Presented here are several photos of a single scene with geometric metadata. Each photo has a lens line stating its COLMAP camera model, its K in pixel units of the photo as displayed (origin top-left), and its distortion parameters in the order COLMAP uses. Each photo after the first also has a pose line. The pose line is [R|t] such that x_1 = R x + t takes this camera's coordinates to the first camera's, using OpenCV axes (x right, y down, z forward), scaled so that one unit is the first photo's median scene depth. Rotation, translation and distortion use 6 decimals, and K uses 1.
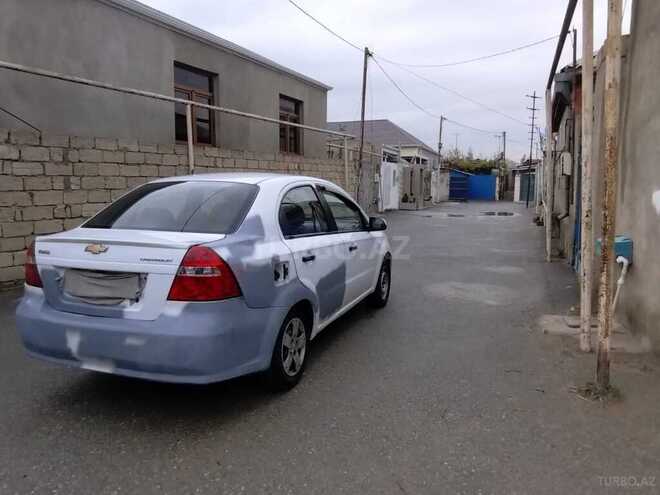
lens RADIAL K [[521.2, 0, 329.7], [0, 521.2, 243.5], [0, 0, 1]] dist [0.007862, -0.020363]
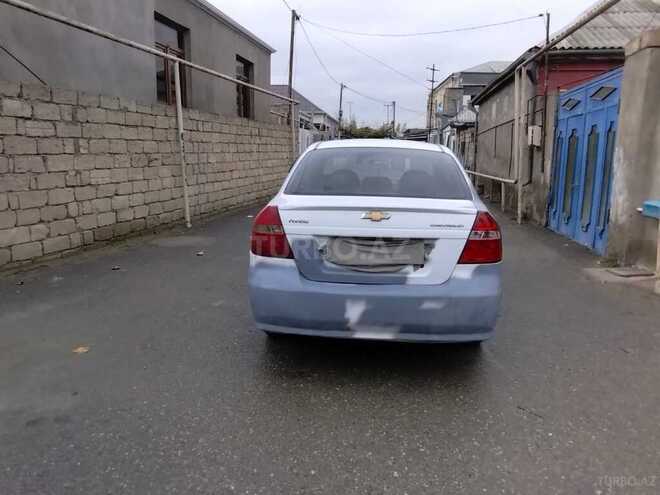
lens RADIAL K [[521.2, 0, 330.7], [0, 521.2, 243.4], [0, 0, 1]] dist [0.007862, -0.020363]
pose [[0.963597, -0.035002, 0.265058, -0.342484], [0.018265, 0.997695, 0.065348, -0.001806], [-0.266735, -0.058128, 0.962015, 0.030620]]
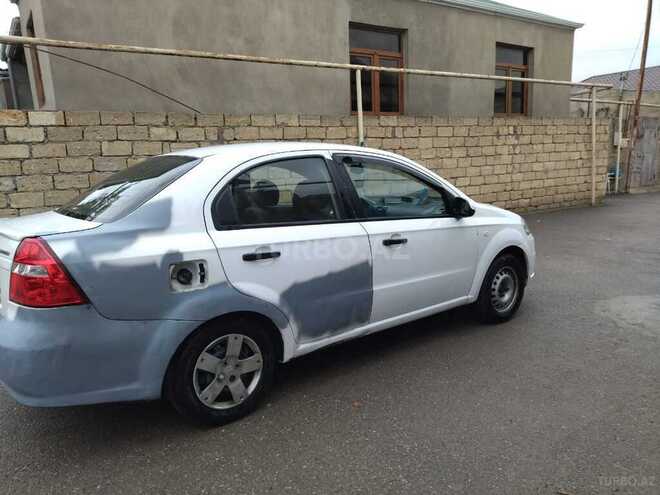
lens RADIAL K [[521.2, 0, 316.5], [0, 521.2, 258.2], [0, 0, 1]] dist [0.007862, -0.020363]
pose [[0.841576, 0.066564, -0.536022, 0.228730], [-0.024144, 0.996021, 0.085780, -0.018293], [0.539599, -0.059249, 0.839835, 0.229957]]
